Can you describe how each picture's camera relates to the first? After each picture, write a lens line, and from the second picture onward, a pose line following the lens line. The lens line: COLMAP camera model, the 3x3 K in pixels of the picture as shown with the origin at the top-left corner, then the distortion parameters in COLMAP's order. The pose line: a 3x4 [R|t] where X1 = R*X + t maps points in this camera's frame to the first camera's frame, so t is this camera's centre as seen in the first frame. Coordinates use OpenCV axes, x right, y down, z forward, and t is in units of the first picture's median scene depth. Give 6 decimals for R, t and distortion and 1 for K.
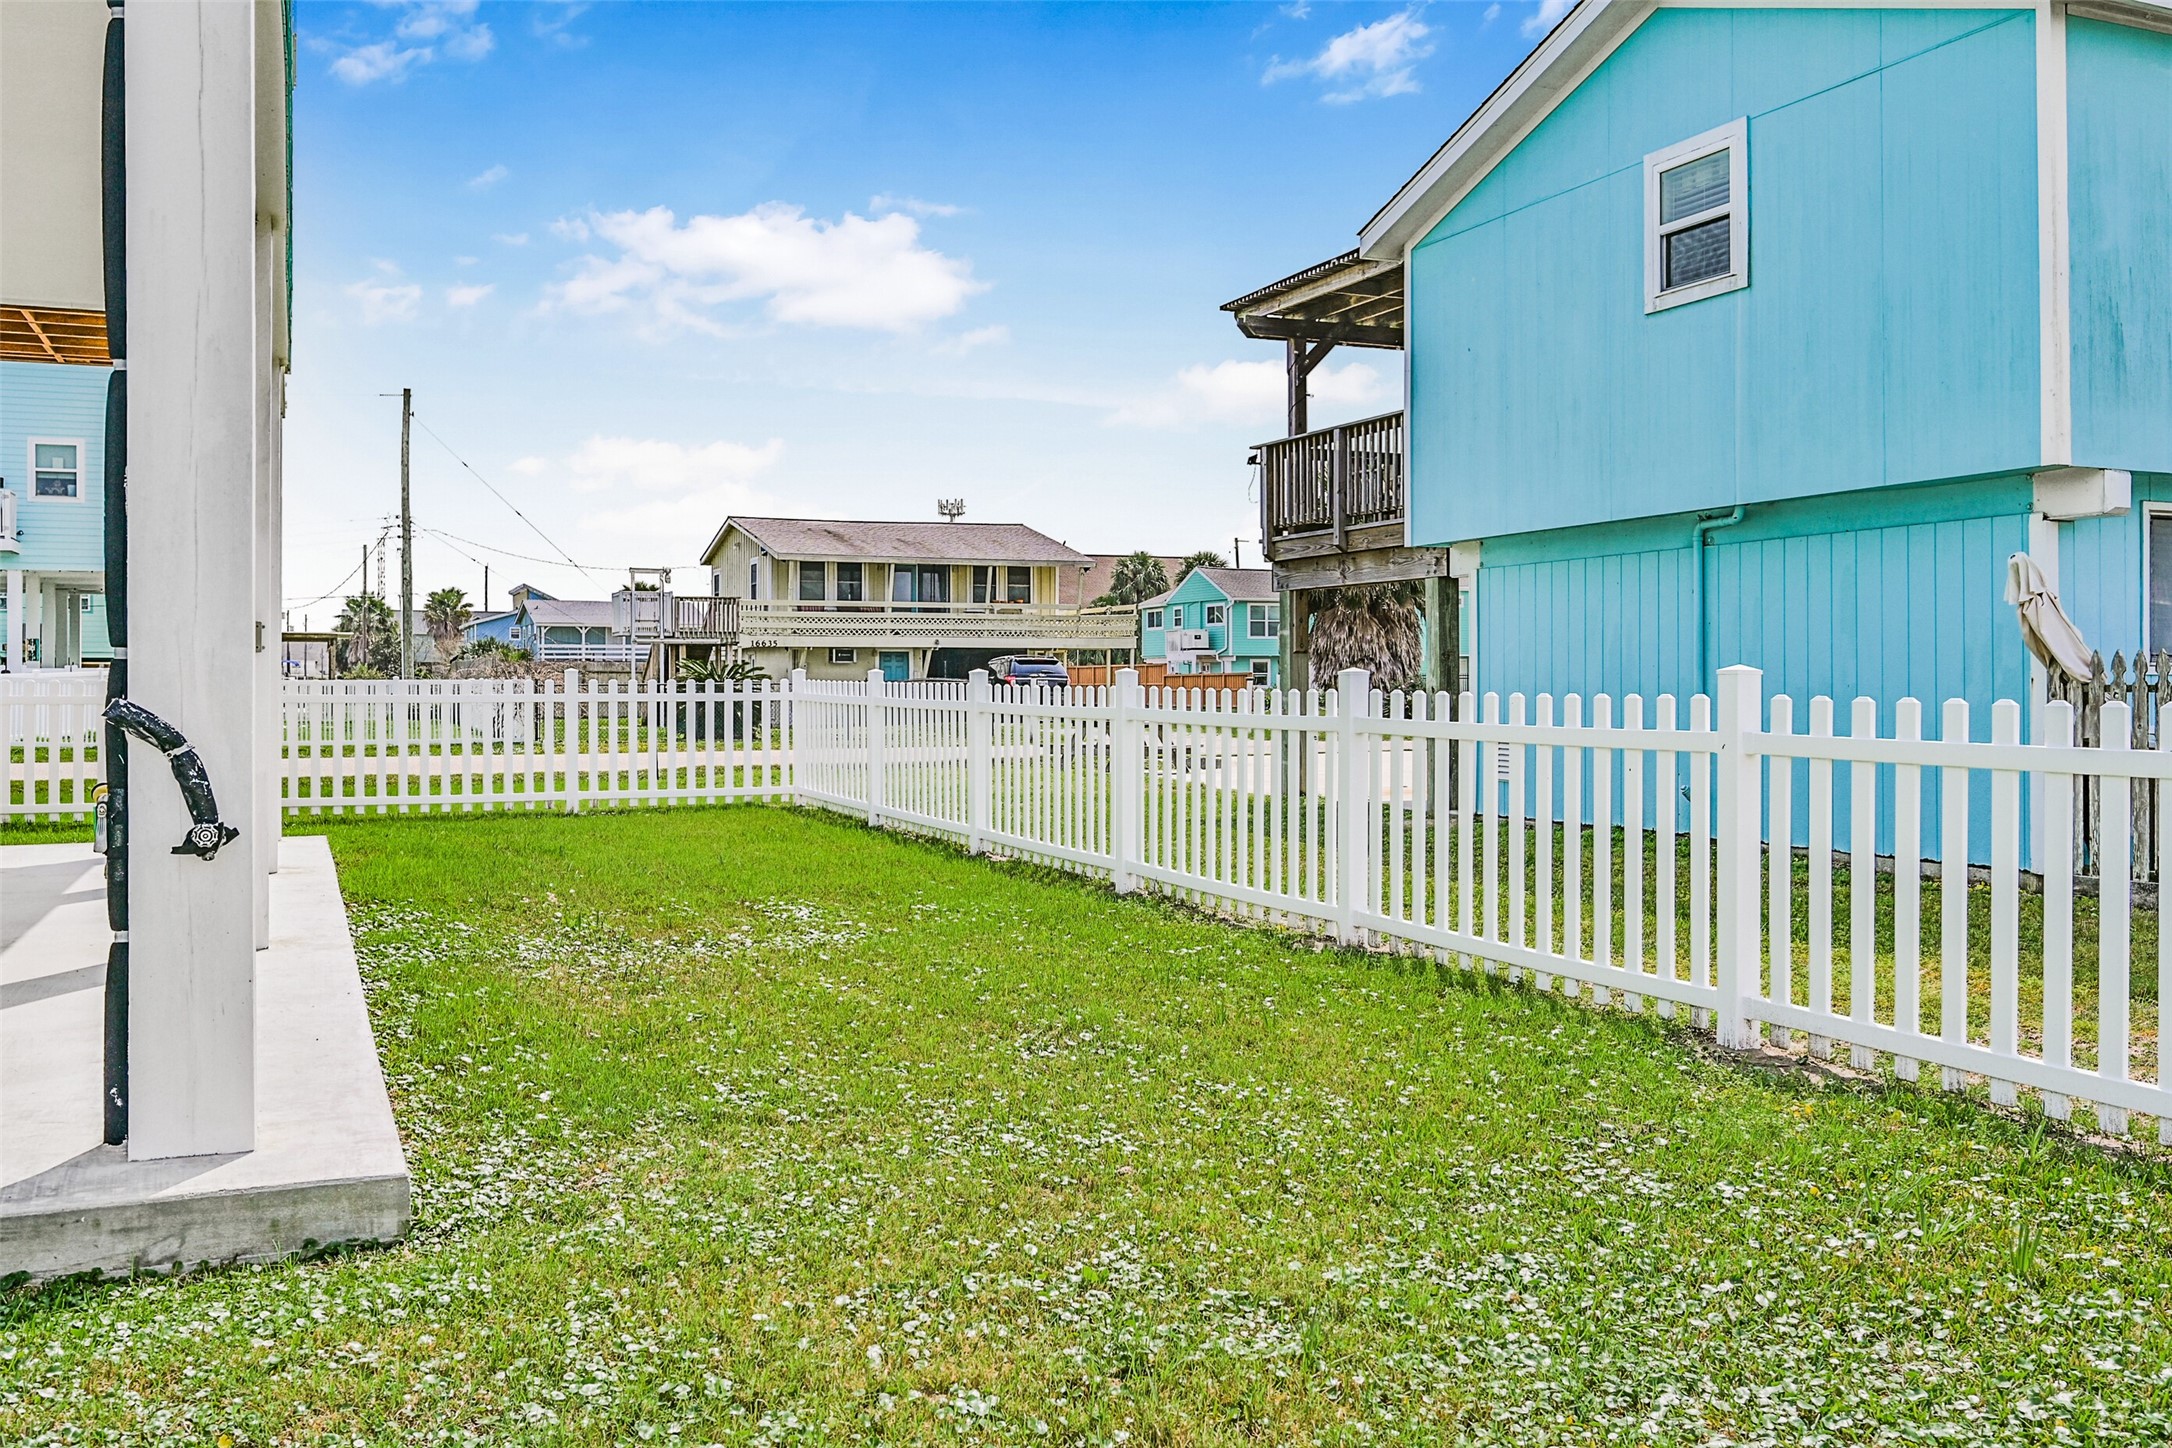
lens RADIAL K [[1877.7, 0, 1084.3], [0, 1877.7, 660.4], [0, 0, 1]] dist [-0.004141, 0.000154]
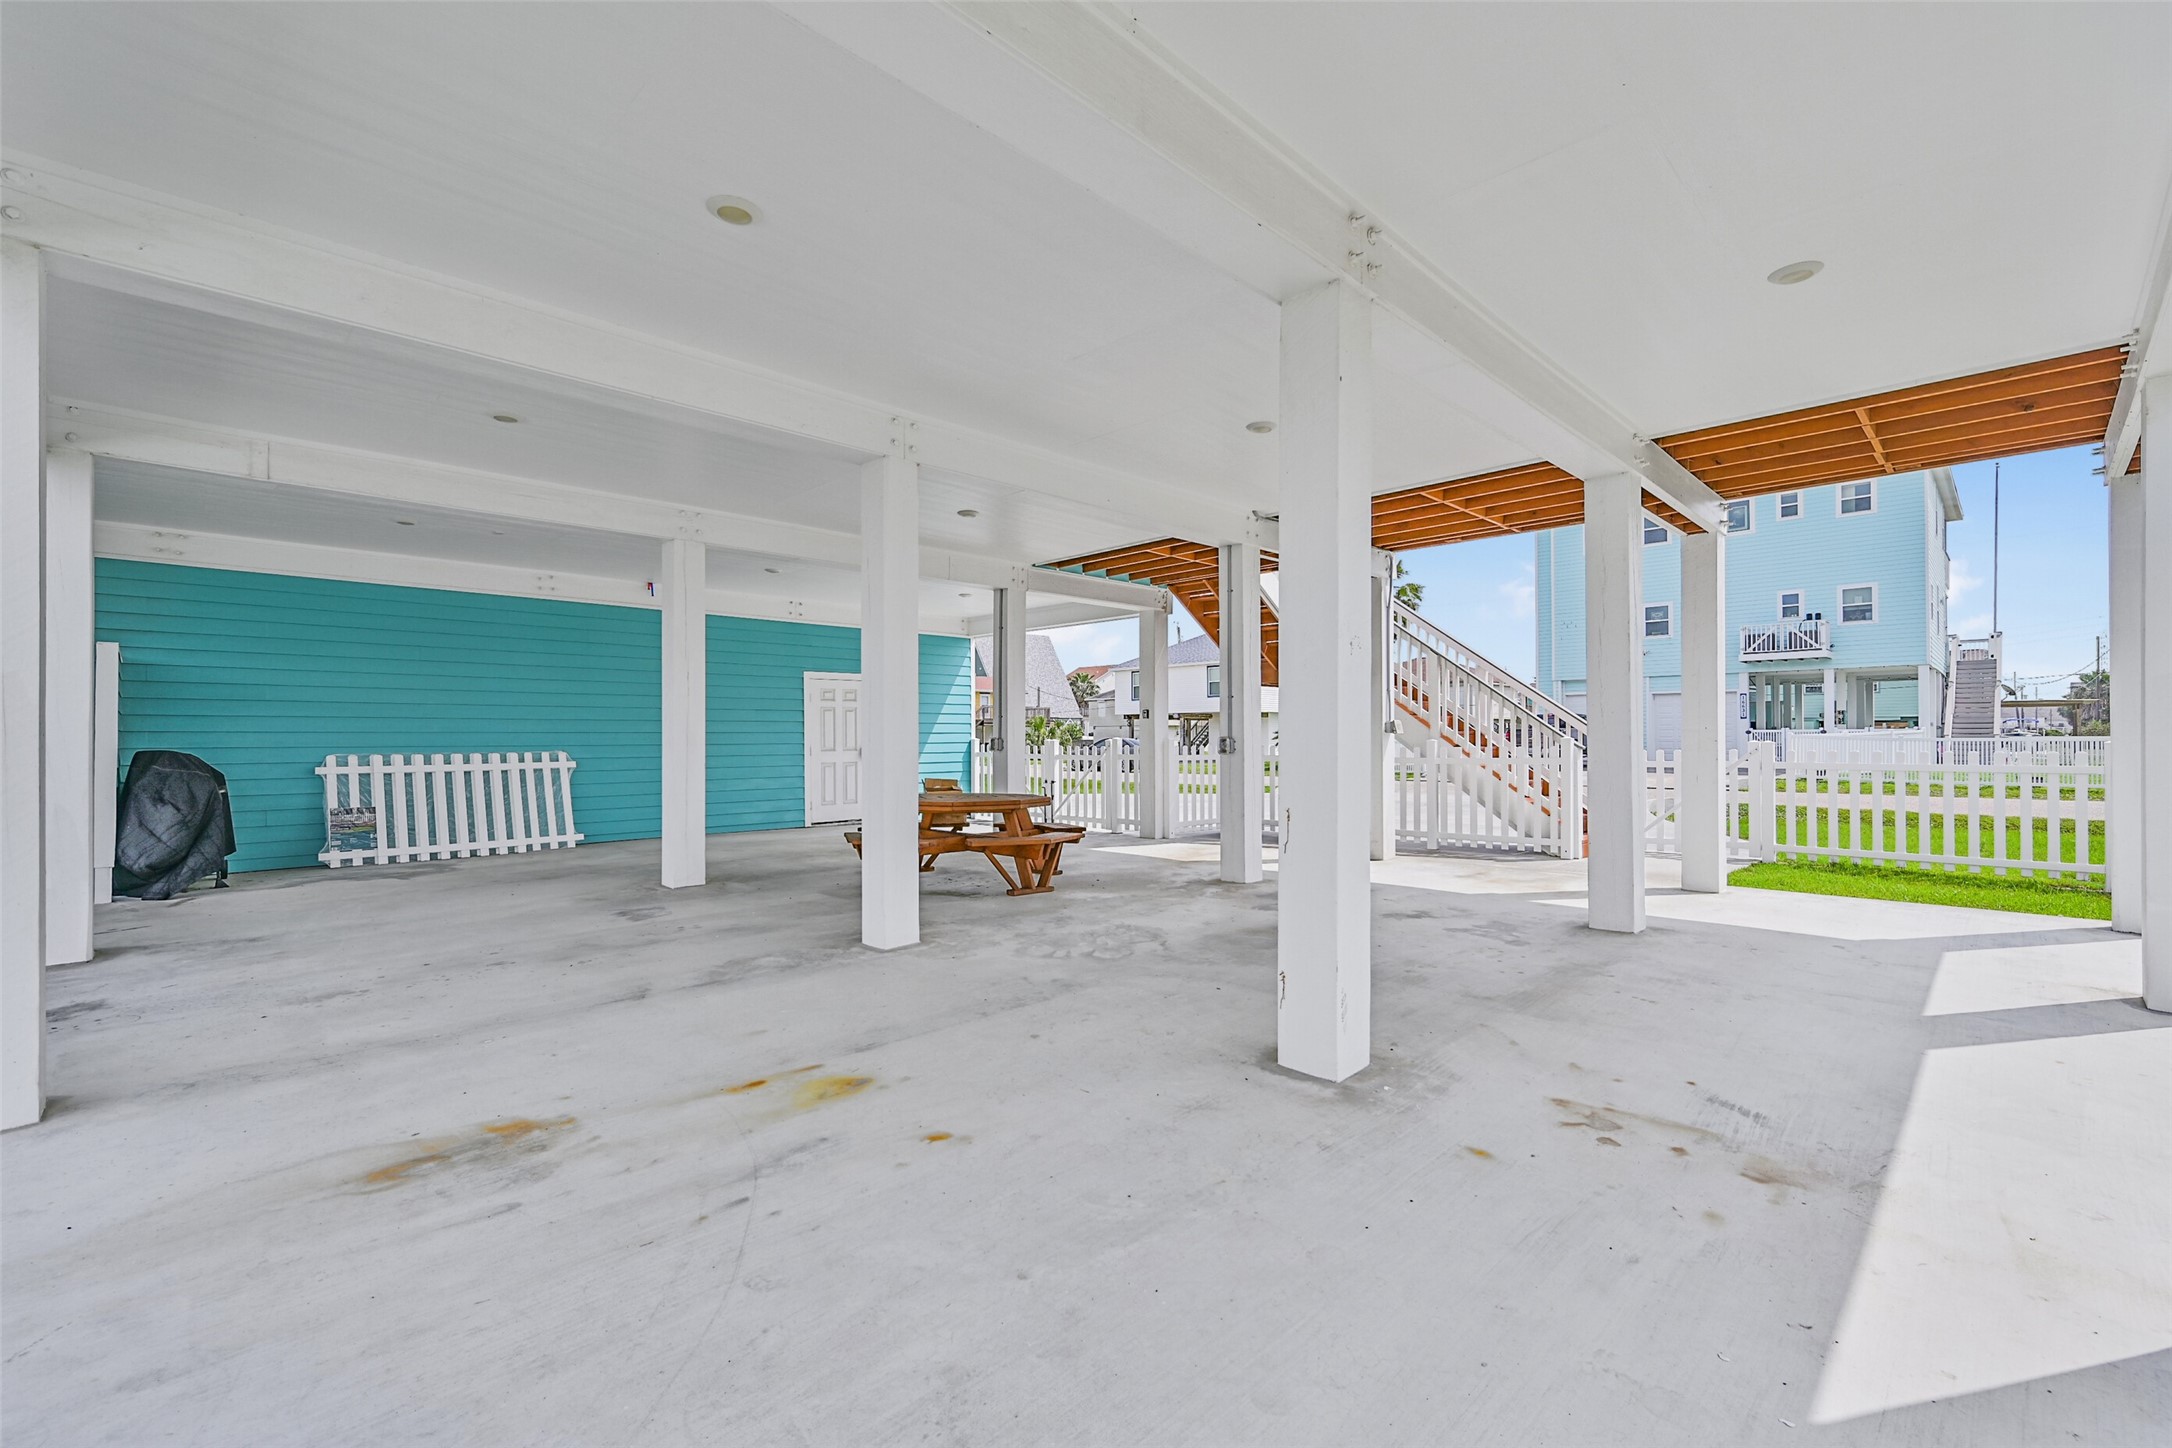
lens RADIAL K [[955.5, 0, 1074.9], [0, 955.5, 733.2], [0, 0, 1]] dist [-0.001908, -0.000370]
pose [[0.375976, -0.001822, -0.926628, -0.072448], [0.011913, 0.999925, 0.002868, -0.003763], [0.926553, -0.012117, 0.375969, 0.119896]]
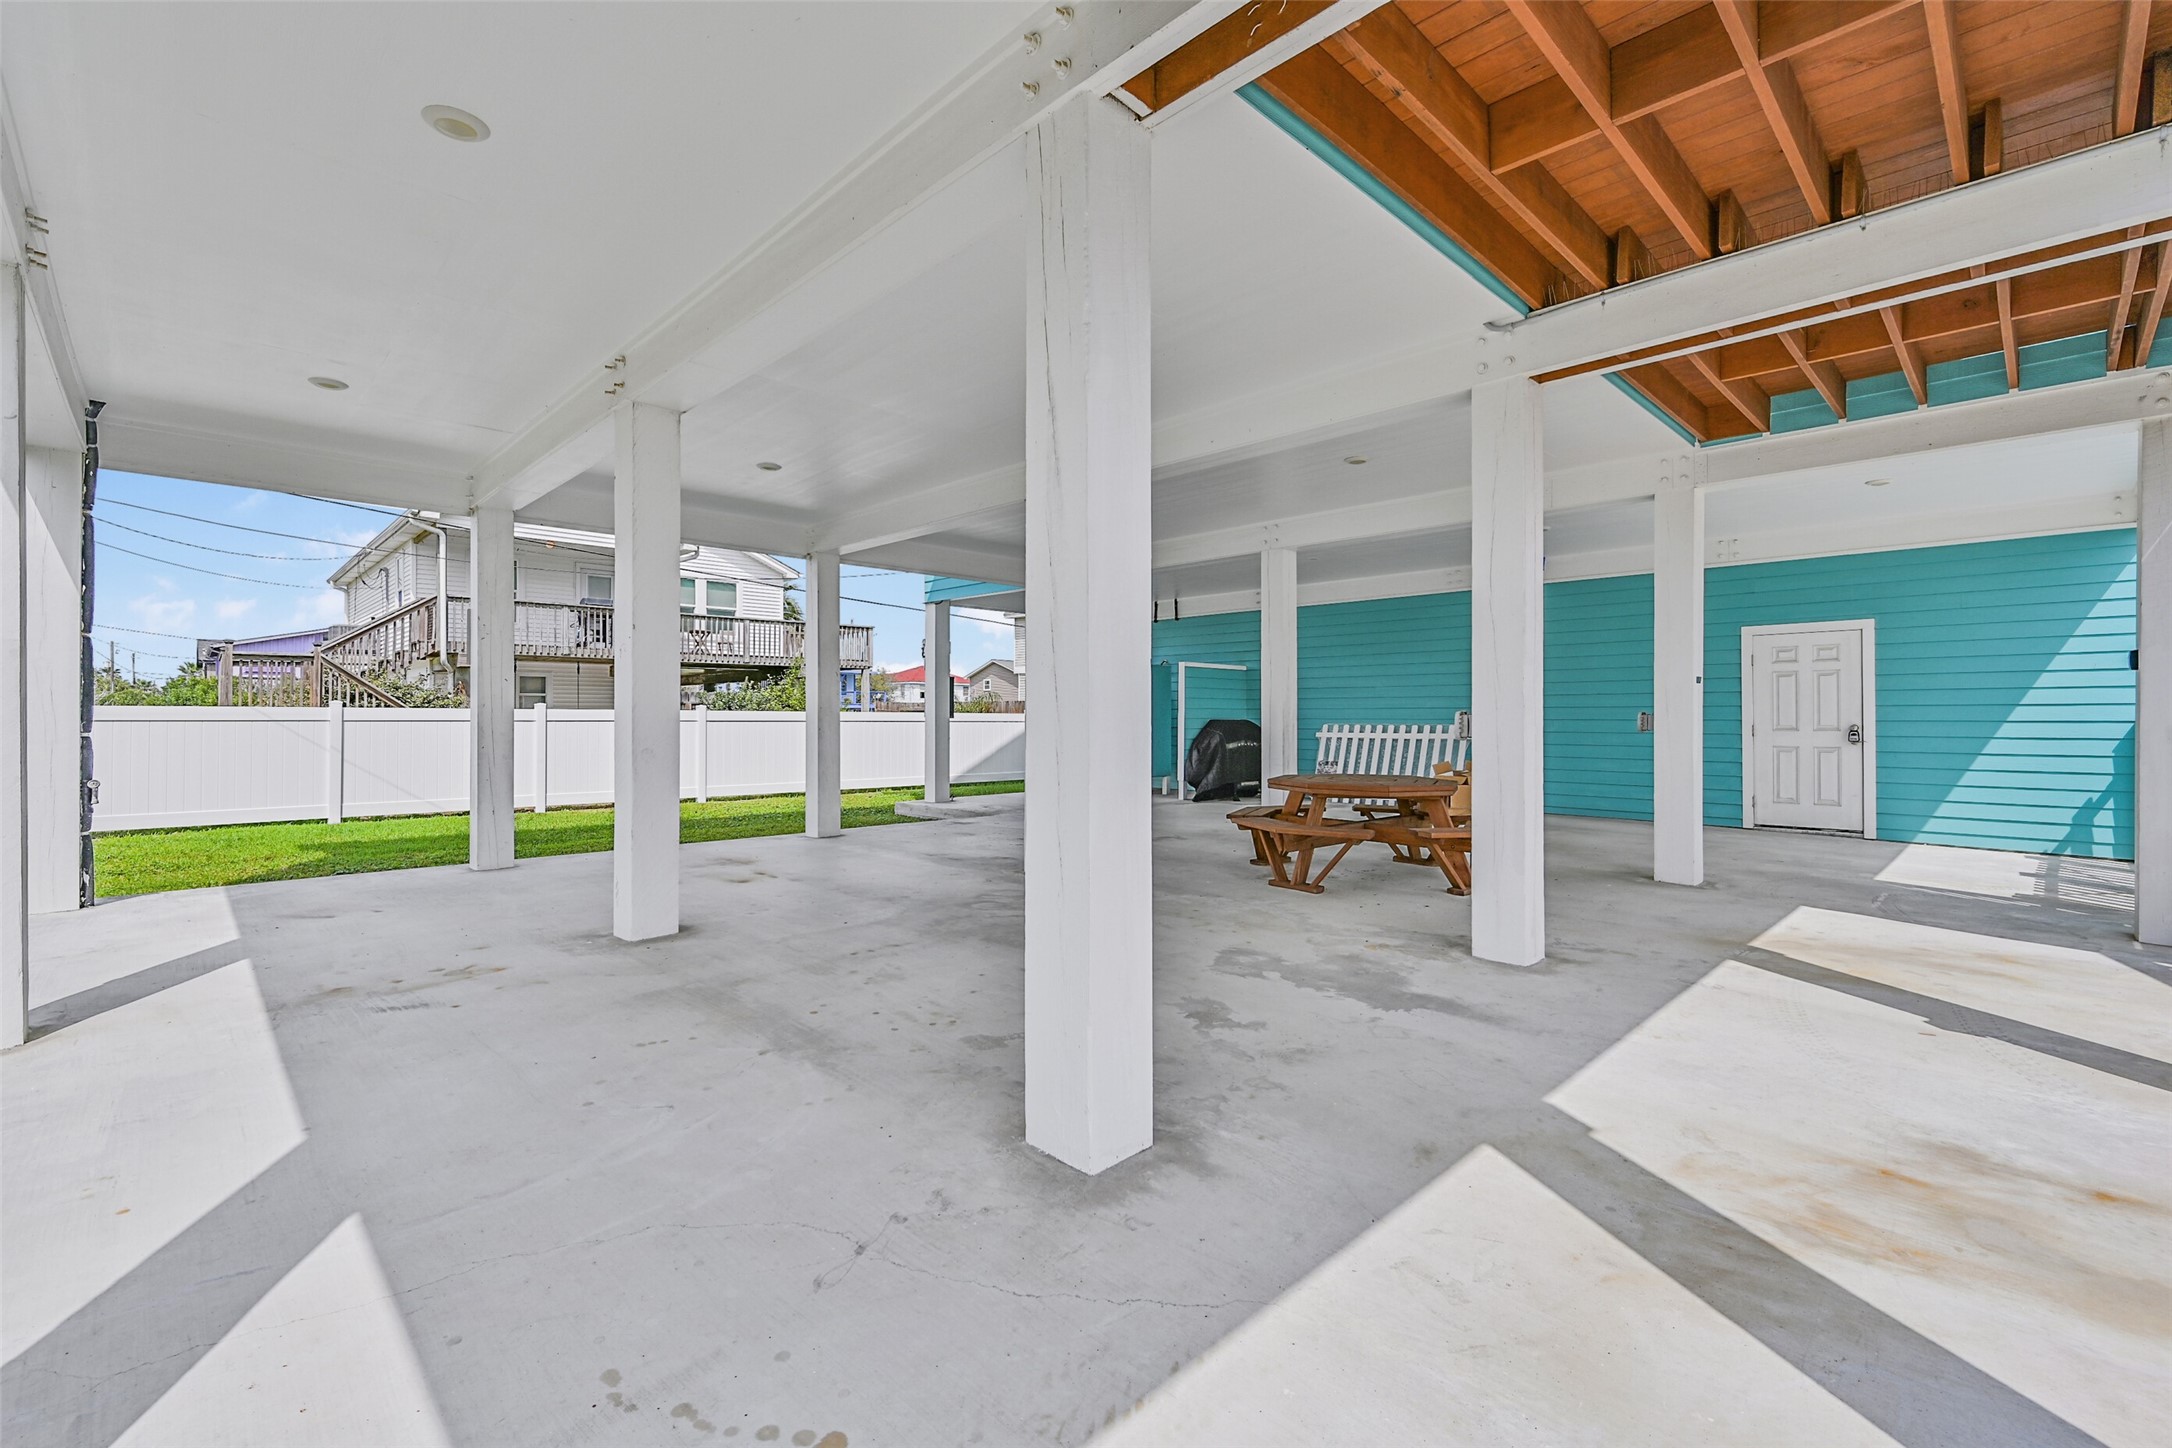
lens RADIAL K [[941.7, 0, 1103.6], [0, 941.7, 712.4], [0, 0, 1]] dist [0.001429, 0.000251]
pose [[-0.930072, 0.002921, -0.367367, -0.181029], [0.007606, 0.999907, -0.011304, -0.000231], [0.367300, -0.013308, -0.930007, 0.374768]]
